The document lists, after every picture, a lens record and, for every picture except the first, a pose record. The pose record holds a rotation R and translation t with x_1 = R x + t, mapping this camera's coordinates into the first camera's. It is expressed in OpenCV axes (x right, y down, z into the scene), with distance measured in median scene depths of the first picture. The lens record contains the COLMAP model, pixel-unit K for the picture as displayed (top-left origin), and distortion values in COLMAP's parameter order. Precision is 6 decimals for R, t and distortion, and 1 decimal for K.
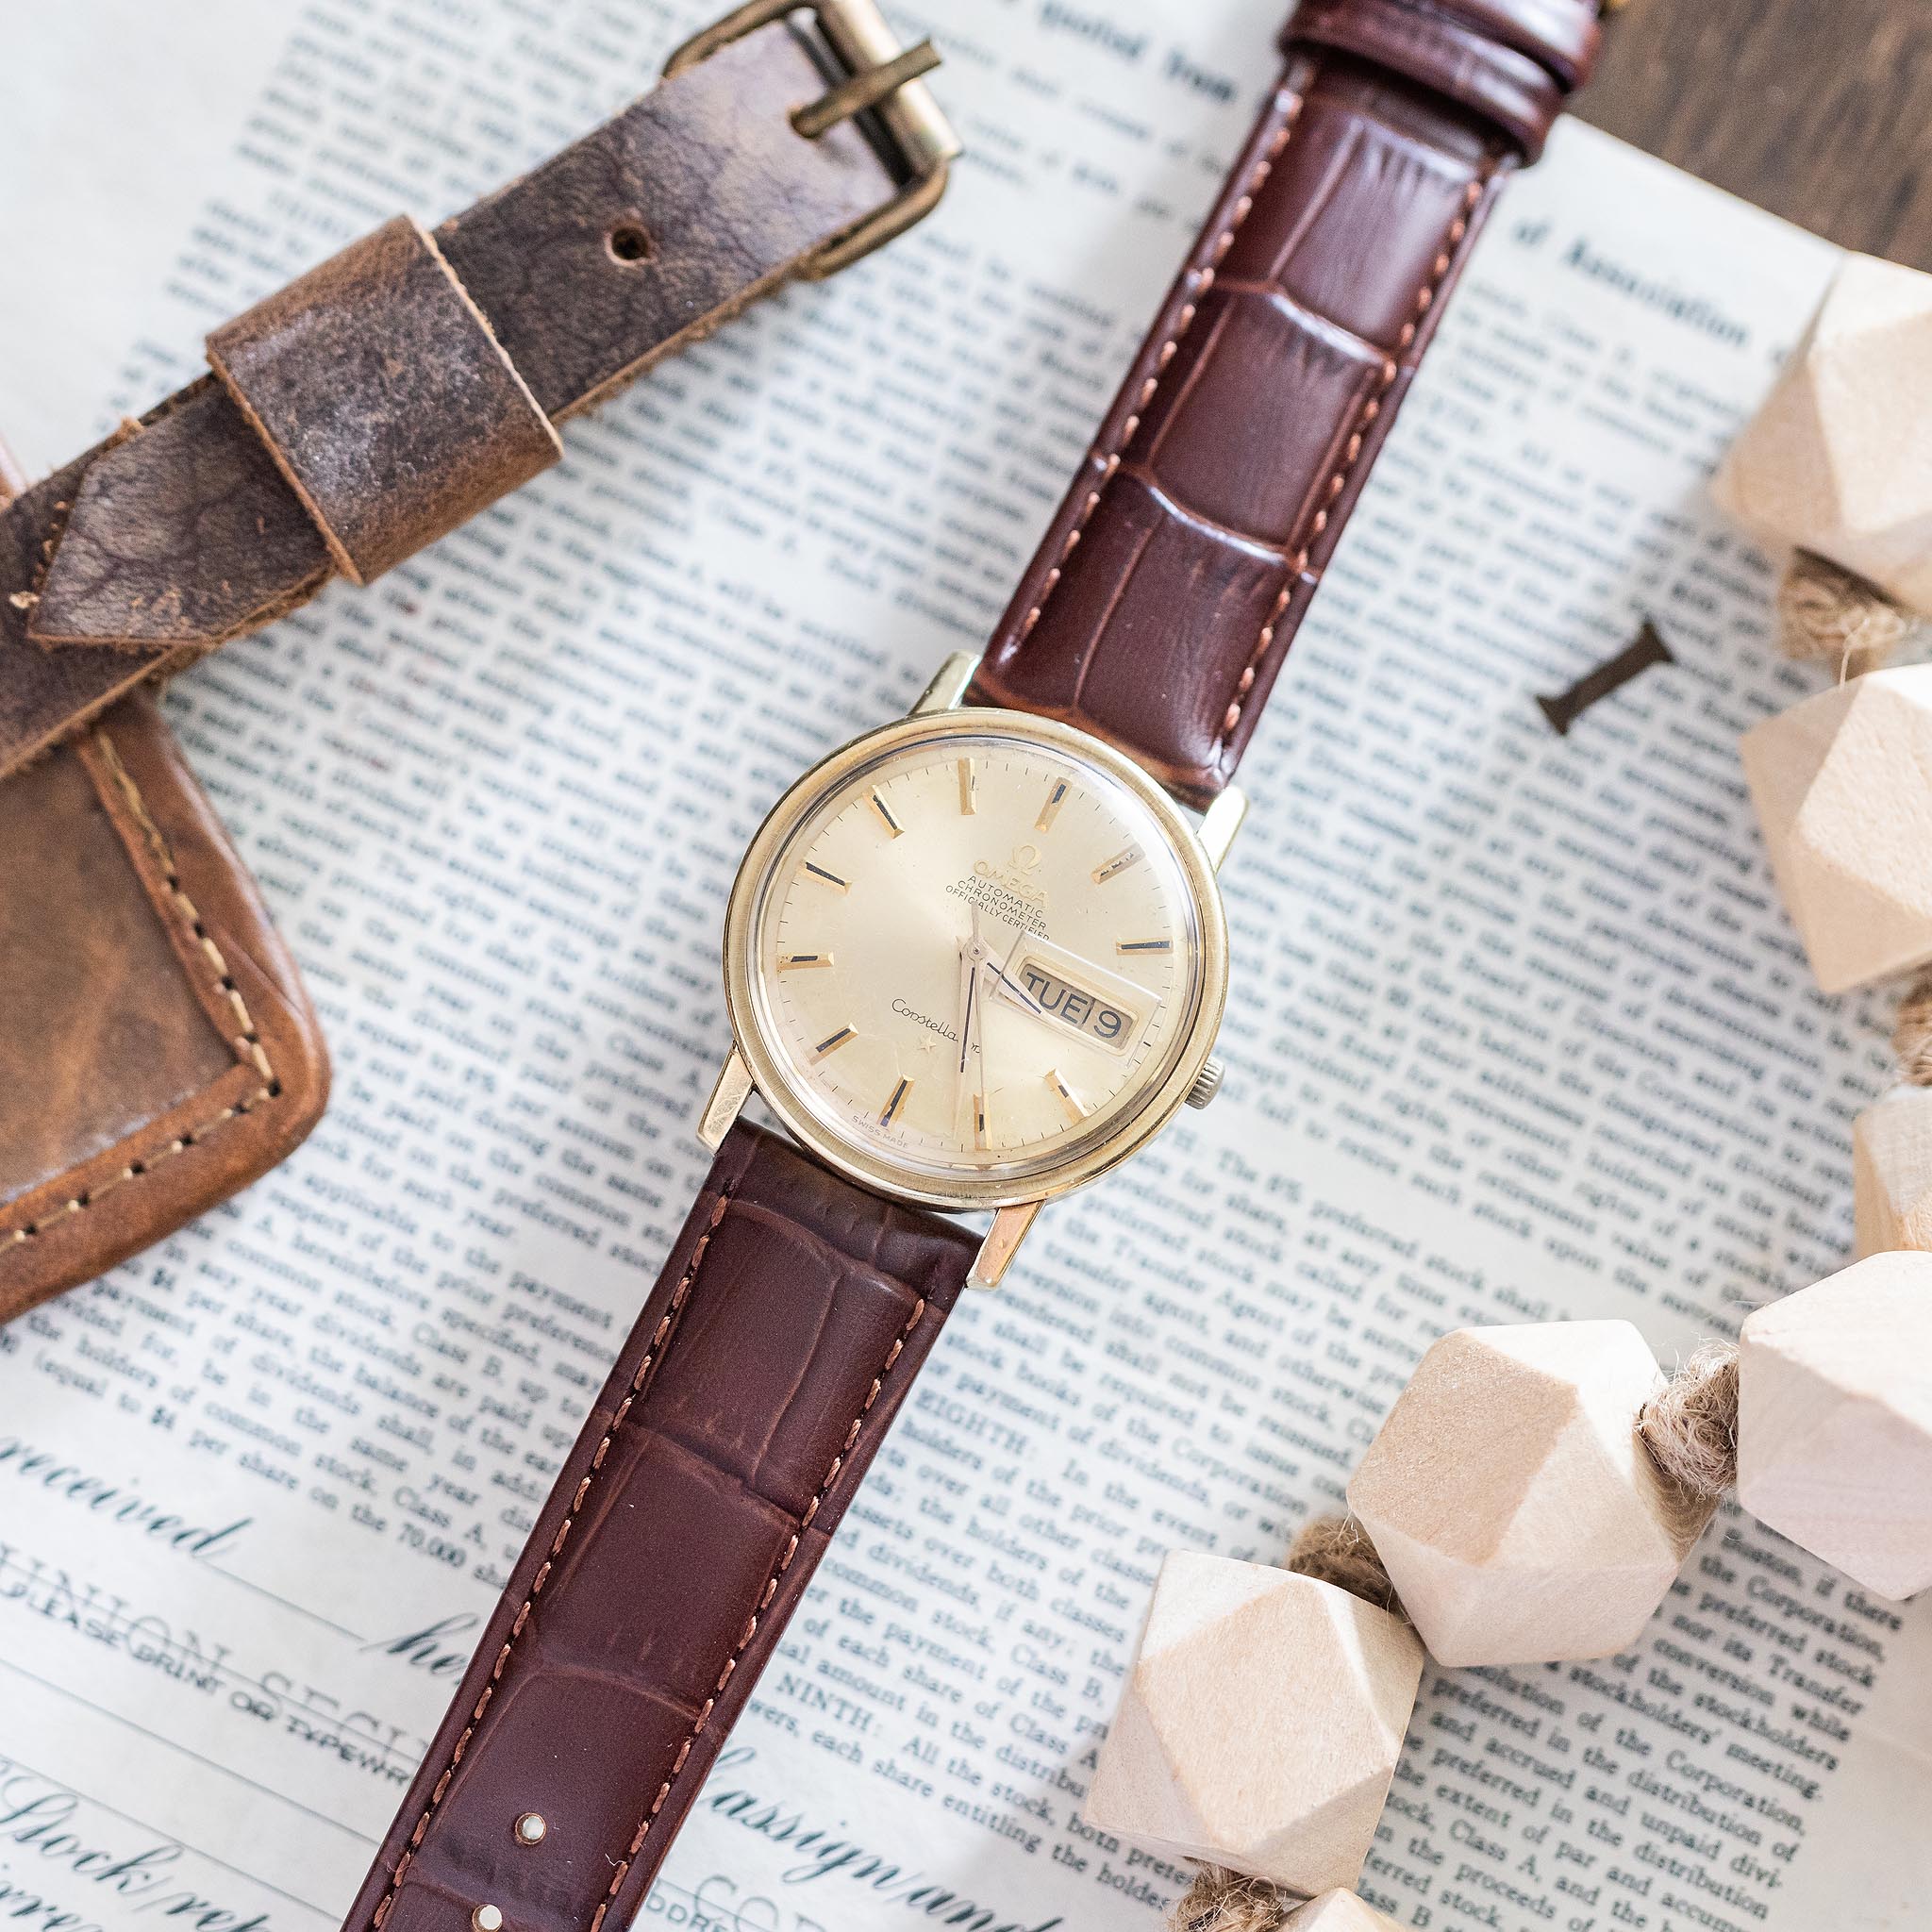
lens RADIAL K [[11467.0, 0, 964.5], [0, 11467.0, 835.8], [0, 0, 1]] dist [0.081596, -4.435892]
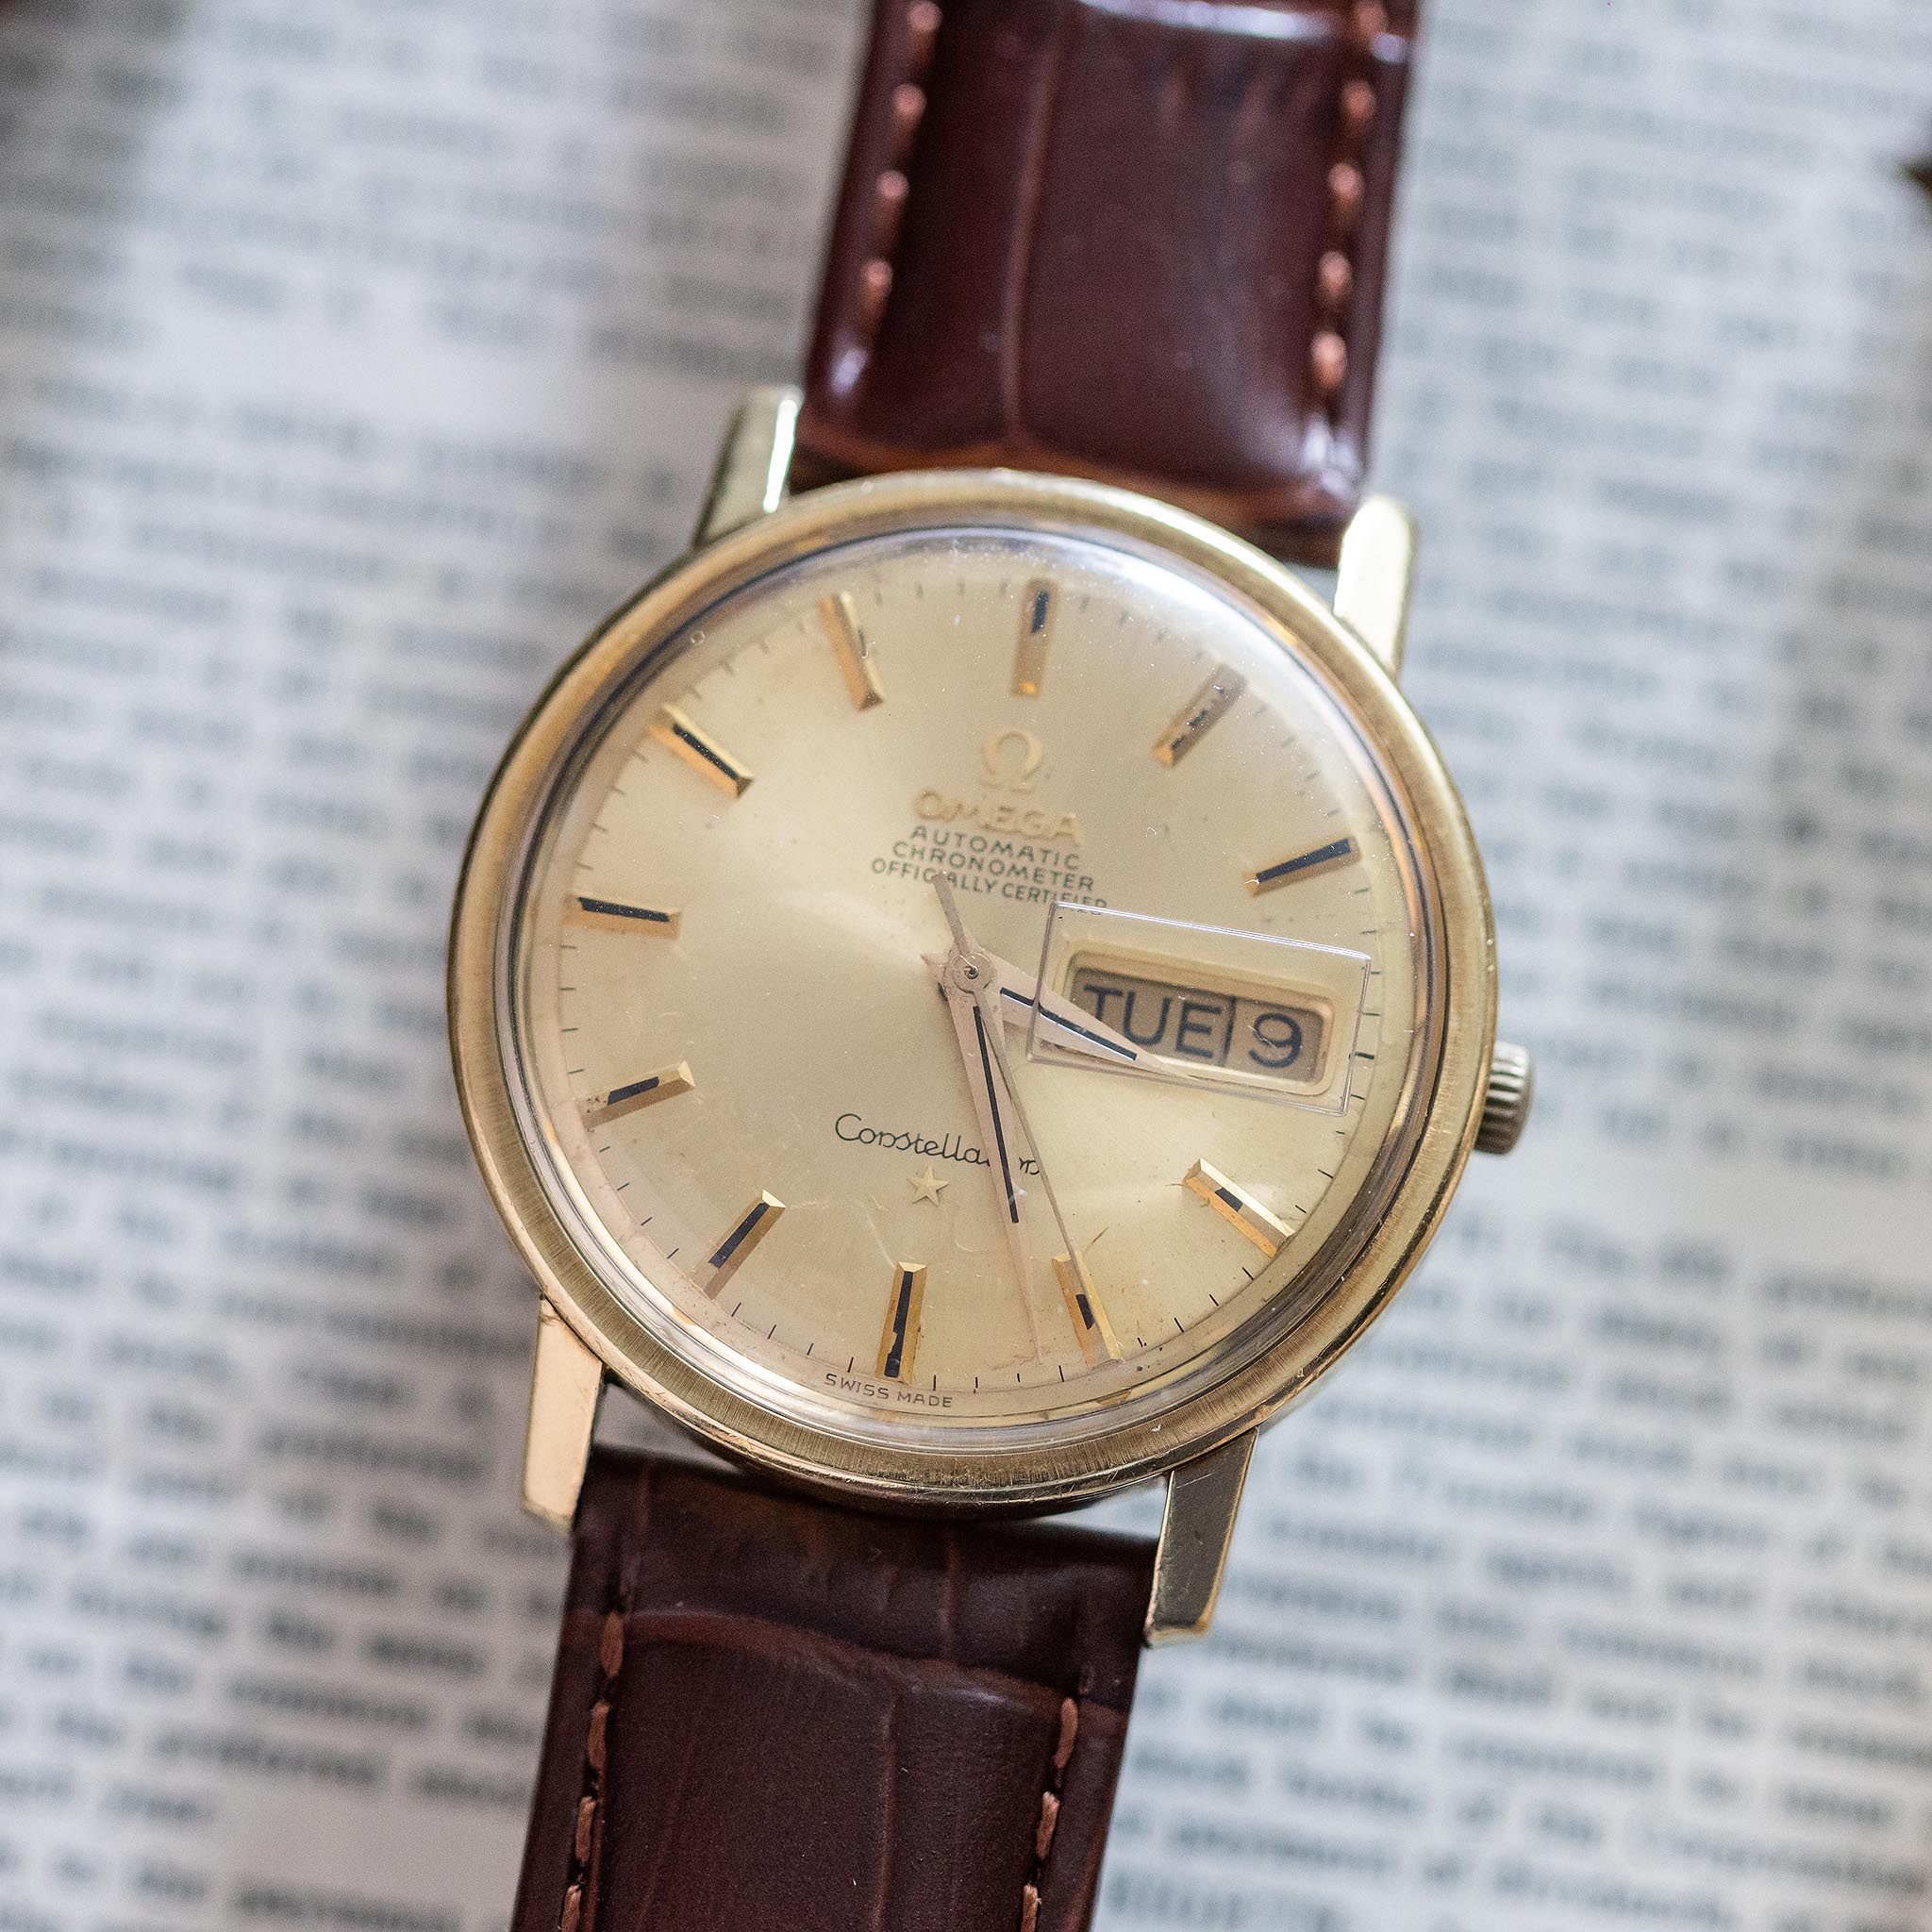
lens RADIAL K [[14469.8, 0, 966.0], [0, 14469.8, 966.0], [0, 0, 1]] dist [-0.023233, -14.261102]
pose [[0.957460, -0.286512, 0.034360, -0.019767], [0.286595, 0.958048, 0.002580, 0.008100], [-0.033658, 0.007377, 0.999406, 0.390558]]
